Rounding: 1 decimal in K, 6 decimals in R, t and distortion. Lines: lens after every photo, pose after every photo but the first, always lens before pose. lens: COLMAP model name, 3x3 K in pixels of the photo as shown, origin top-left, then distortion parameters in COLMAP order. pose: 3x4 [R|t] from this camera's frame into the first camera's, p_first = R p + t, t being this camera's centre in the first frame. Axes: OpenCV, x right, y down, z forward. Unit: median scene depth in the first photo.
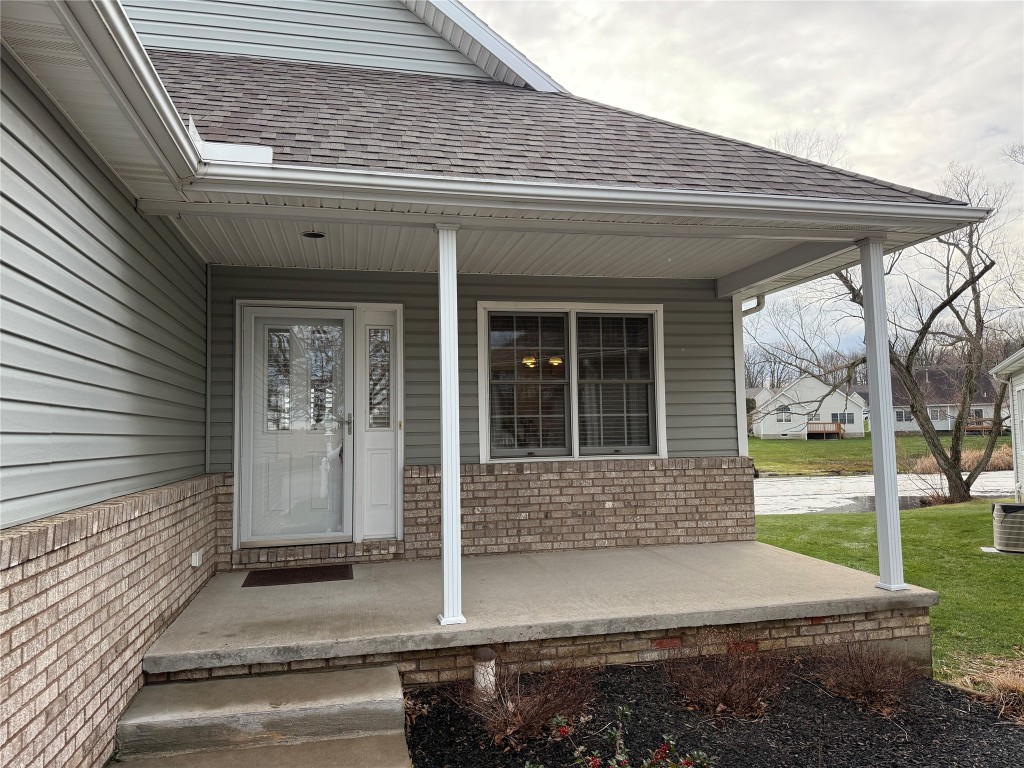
lens RADIAL K [[727.5, 0, 513.1], [0, 727.5, 392.3], [0, 0, 1]] dist [0.011436, -0.012396]
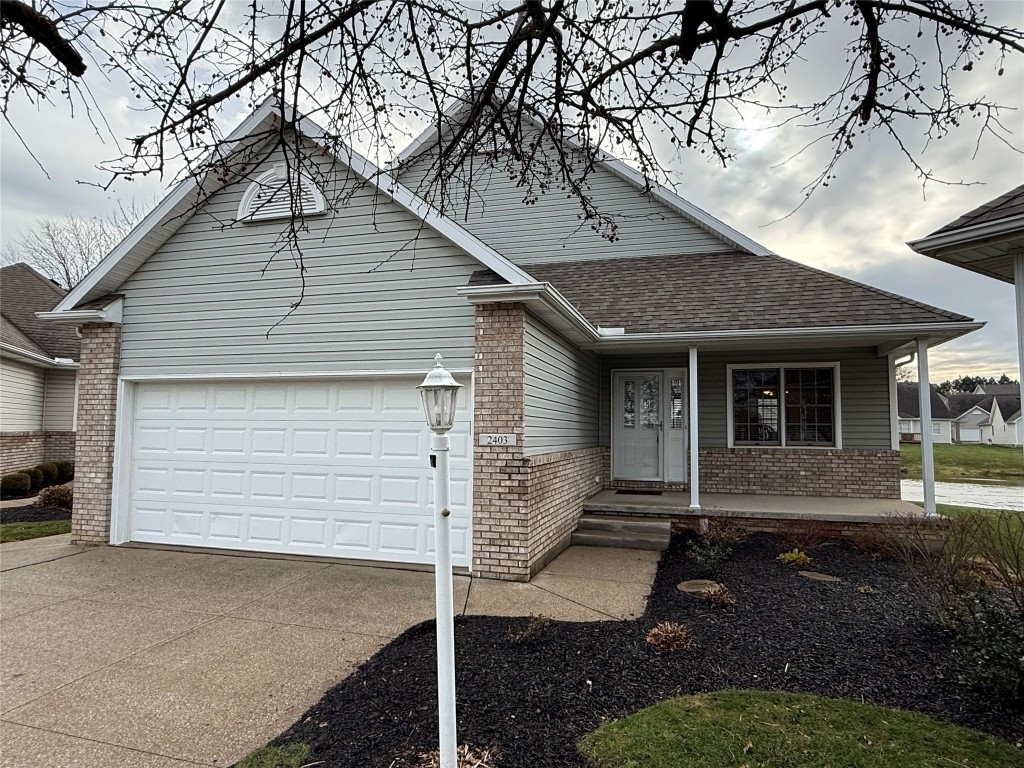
lens RADIAL K [[629.3, 0, 515.2], [0, 629.3, 389.2], [0, 0, 1]] dist [0.002899, 0.001019]
pose [[0.875241, -0.008712, -0.483609, 0.273497], [0.003427, 0.999924, -0.011811, -0.042368], [0.483675, 0.008680, 0.875205, -0.768148]]
